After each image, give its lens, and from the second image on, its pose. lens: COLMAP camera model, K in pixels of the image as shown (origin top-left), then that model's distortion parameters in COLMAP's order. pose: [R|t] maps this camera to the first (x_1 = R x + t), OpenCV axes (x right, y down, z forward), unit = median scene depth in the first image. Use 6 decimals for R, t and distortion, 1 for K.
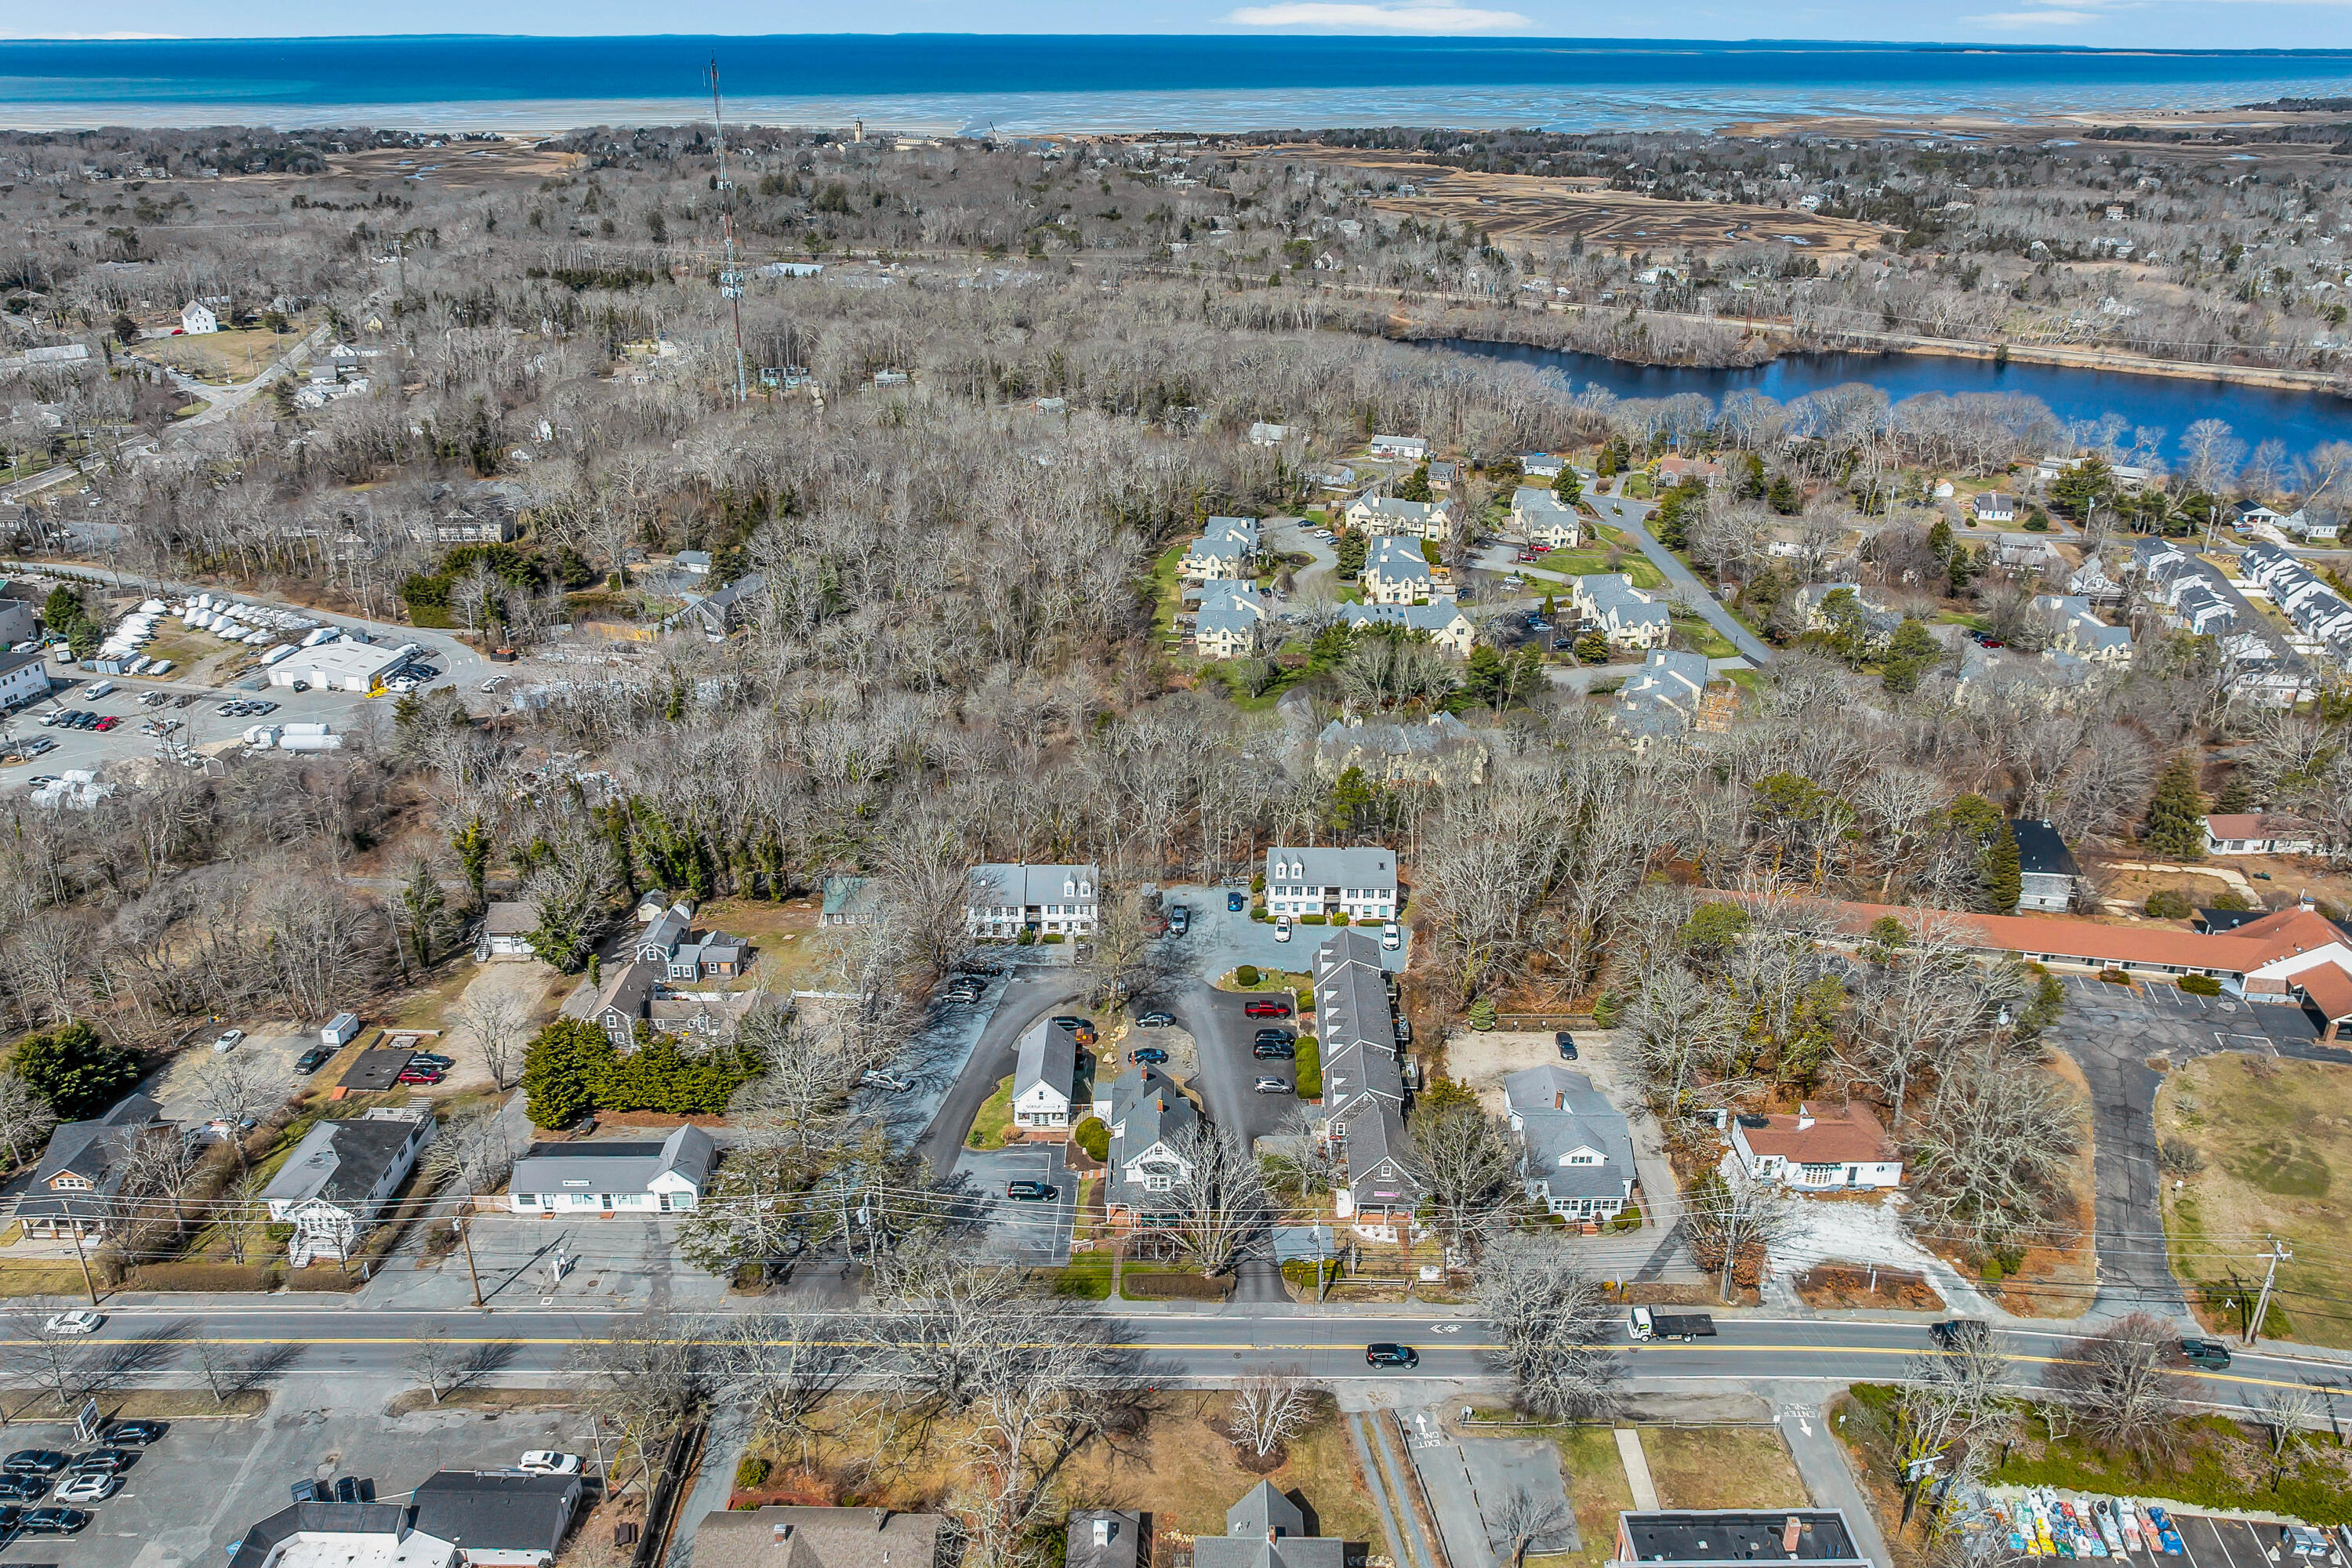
lens RADIAL K [[1696.1, 0, 1179.0], [0, 1696.1, 703.6], [0, 0, 1]] dist [-0.024697, -0.019992]
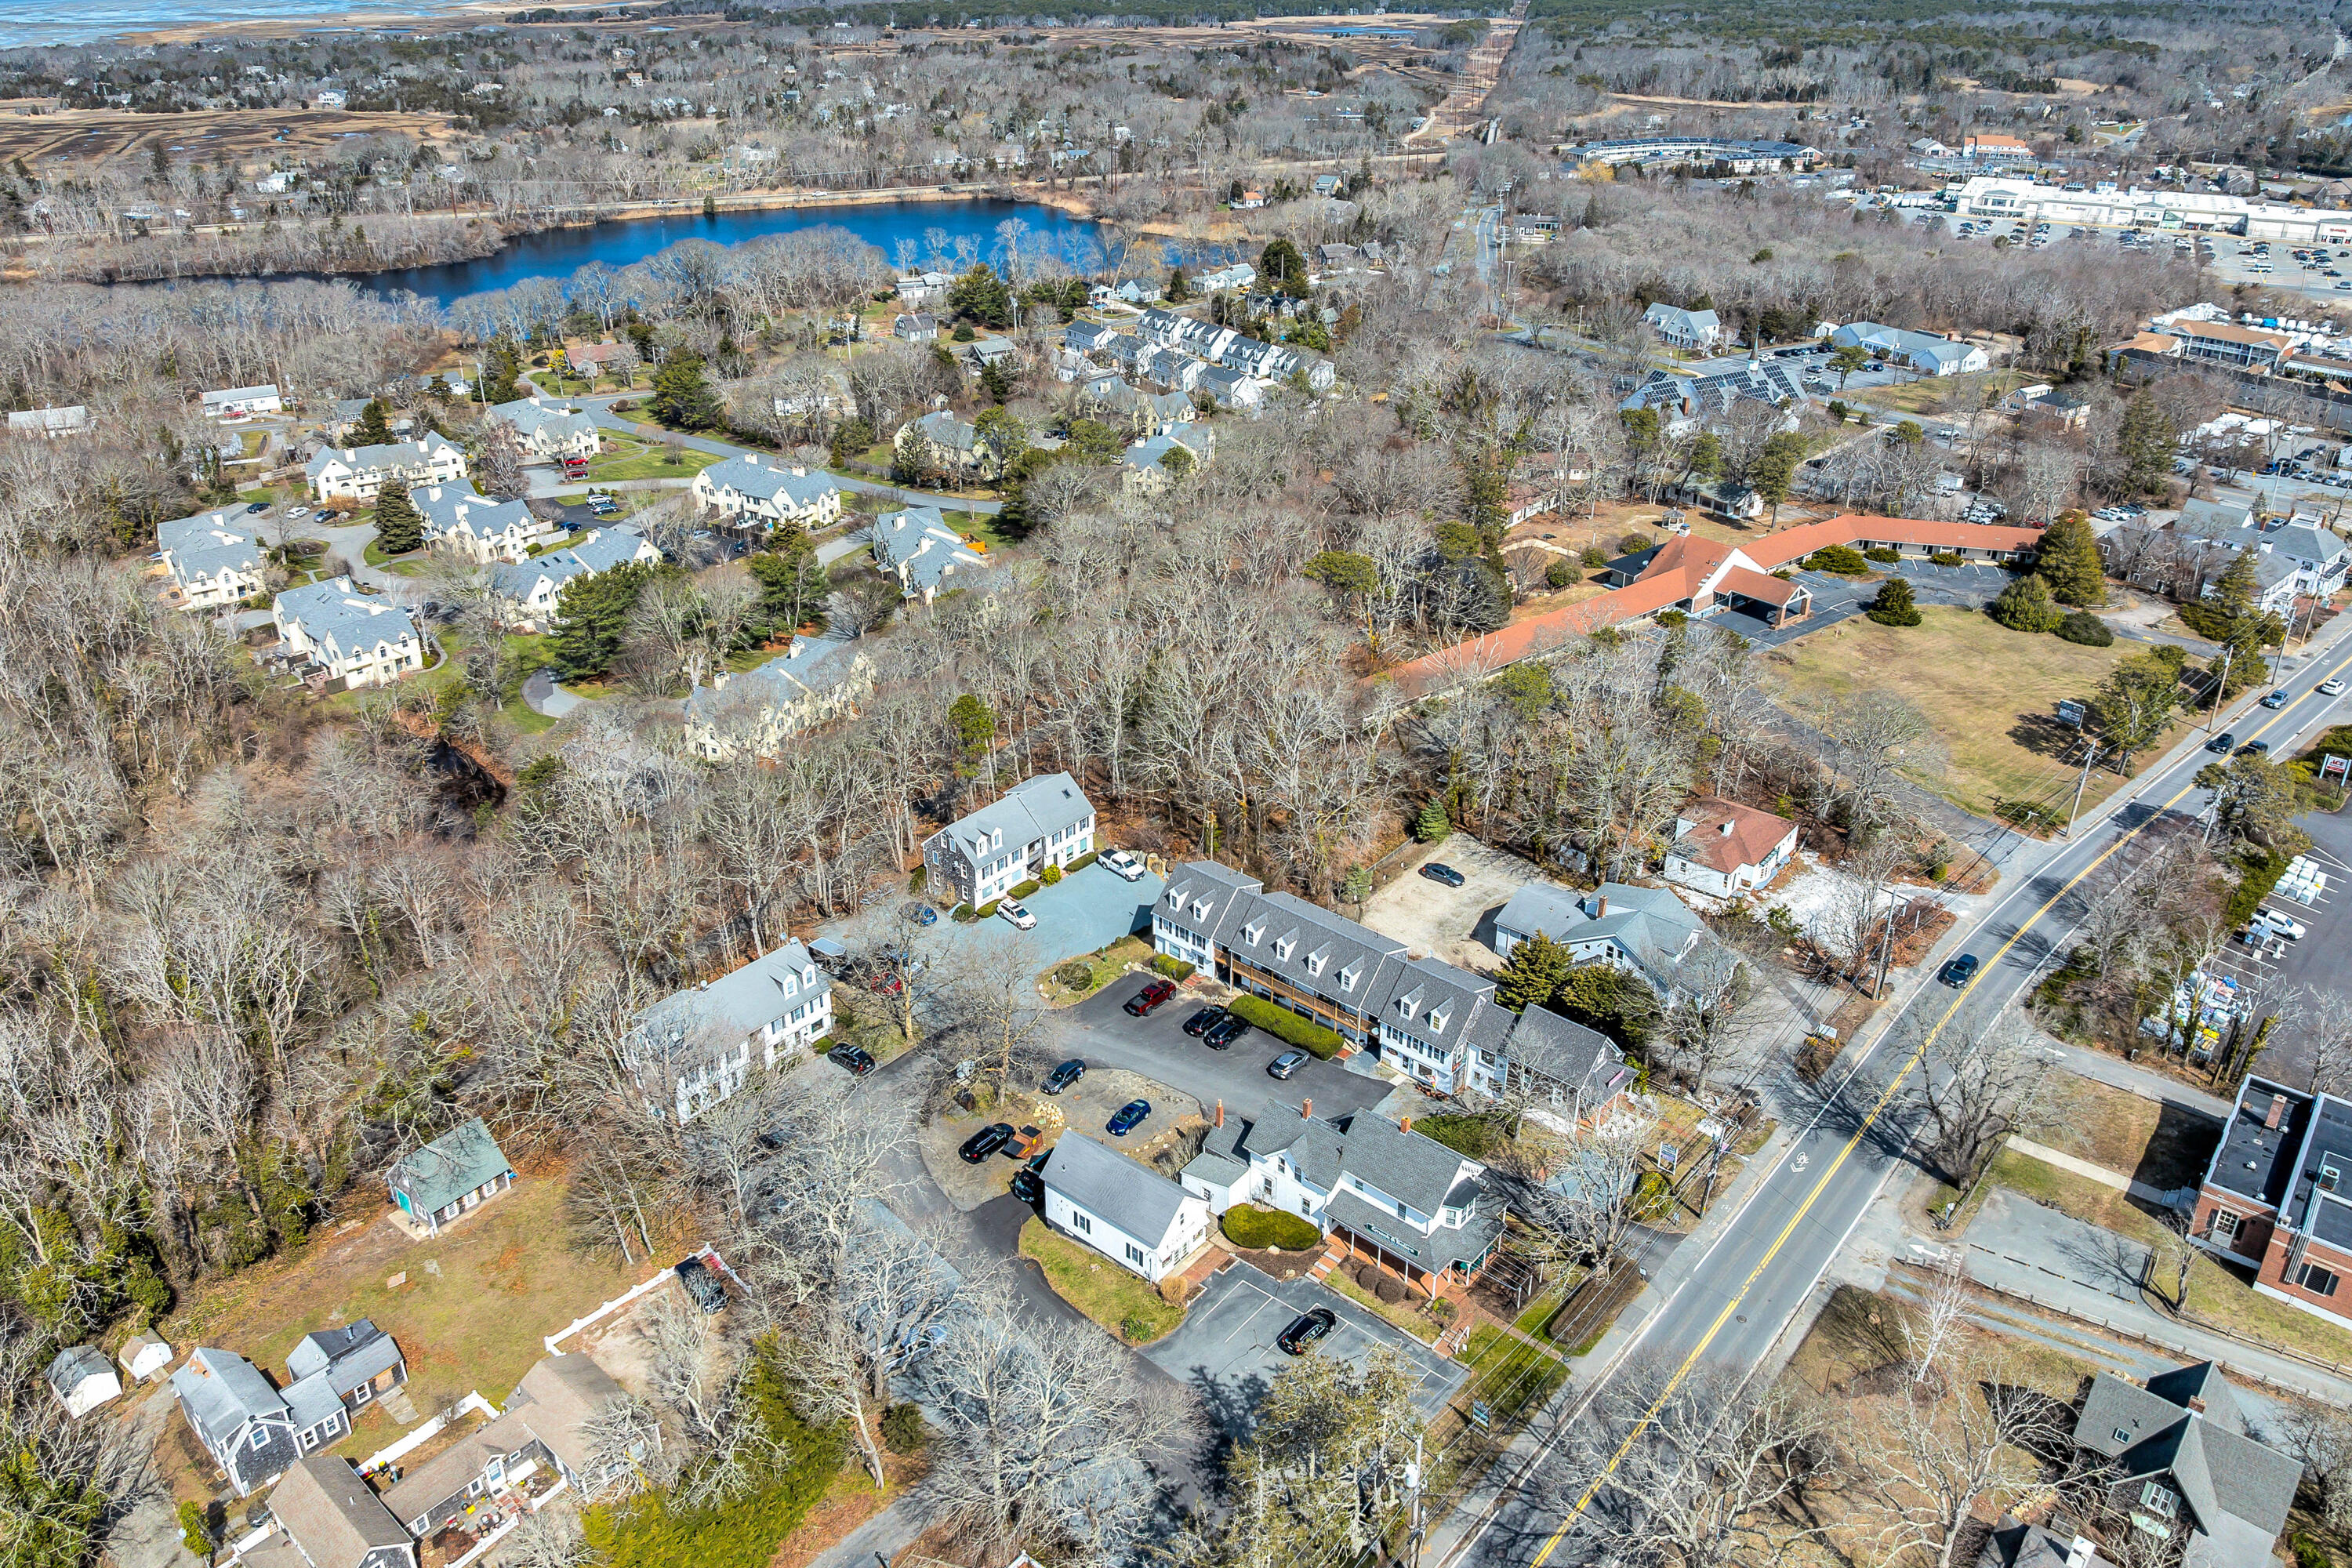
lens RADIAL K [[1692.3, 0, 1176.0], [0, 1692.3, 713.8], [0, 0, 1]] dist [-0.037397, -0.002240]
pose [[0.642021, -0.328068, 0.692951, -0.388865], [0.288892, 0.940723, 0.177713, -0.066908], [-0.710177, 0.086092, 0.698740, 0.400071]]
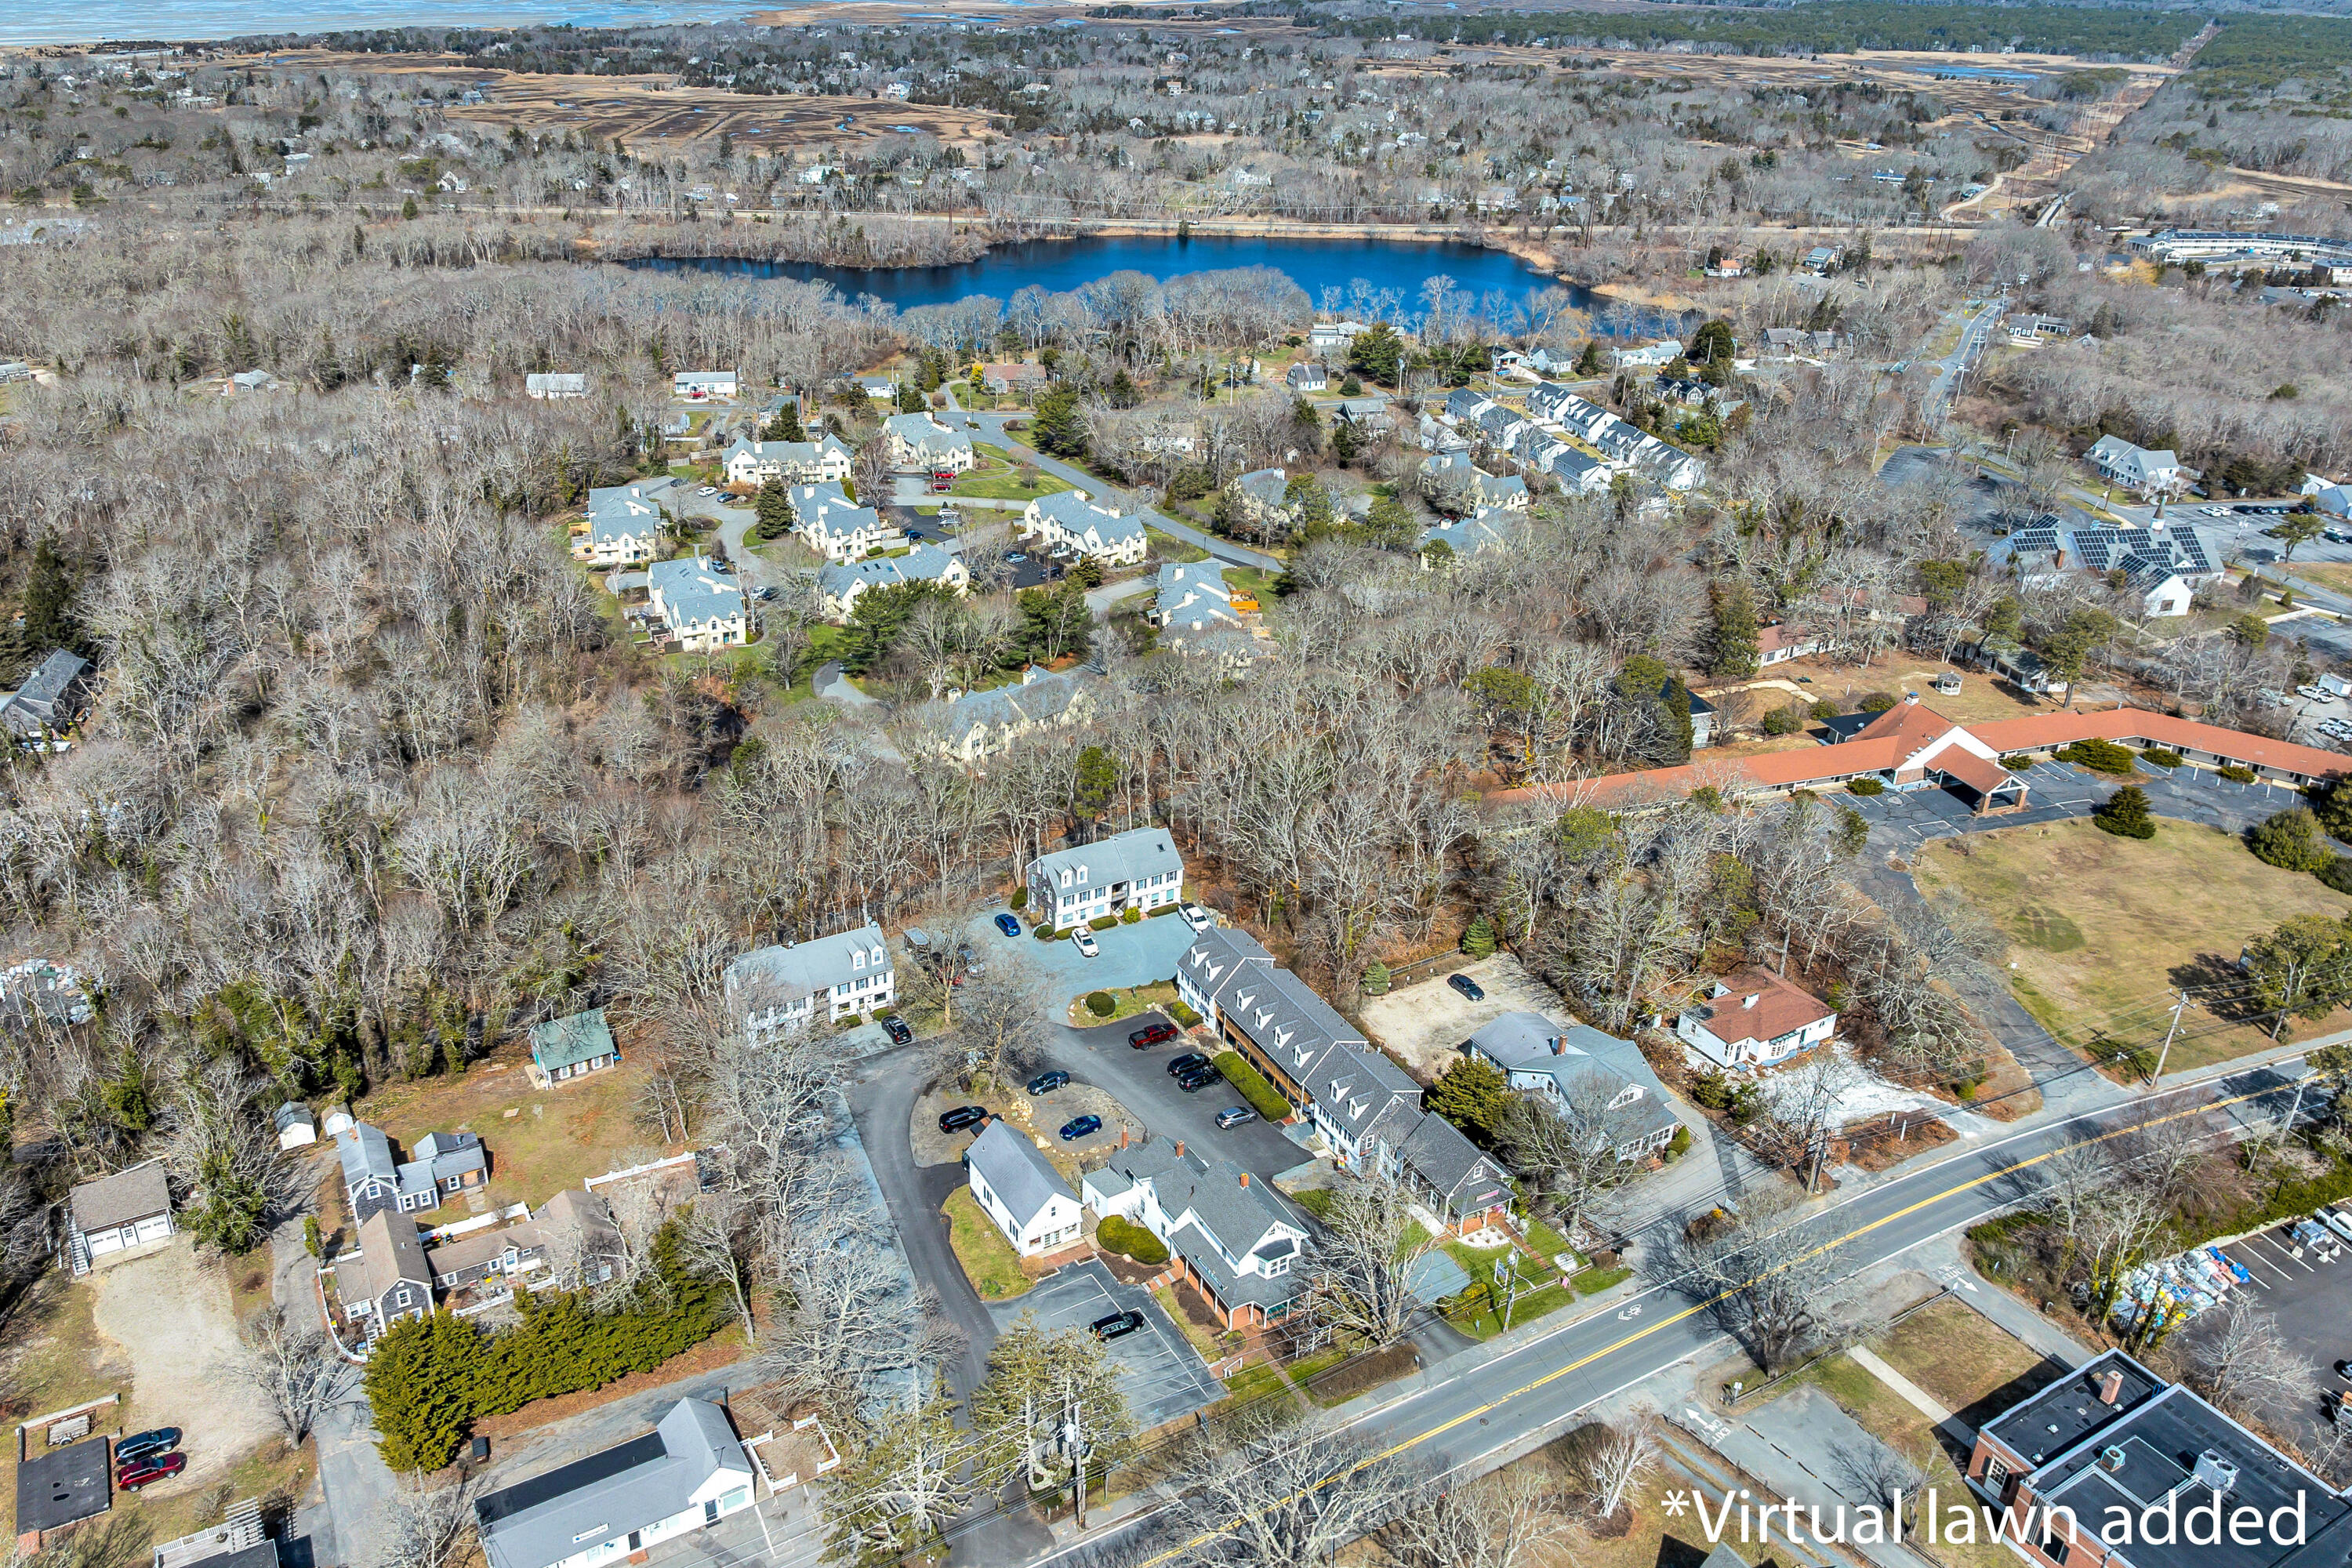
lens RADIAL K [[1773.8, 0, 1093.4], [0, 1773.8, 684.0], [0, 0, 1]] dist [-0.033973, -0.005208]
pose [[0.873609, -0.184213, 0.450413, -0.322432], [0.169704, 0.982802, 0.072801, -0.065069], [-0.456078, 0.012837, 0.889847, 0.171721]]
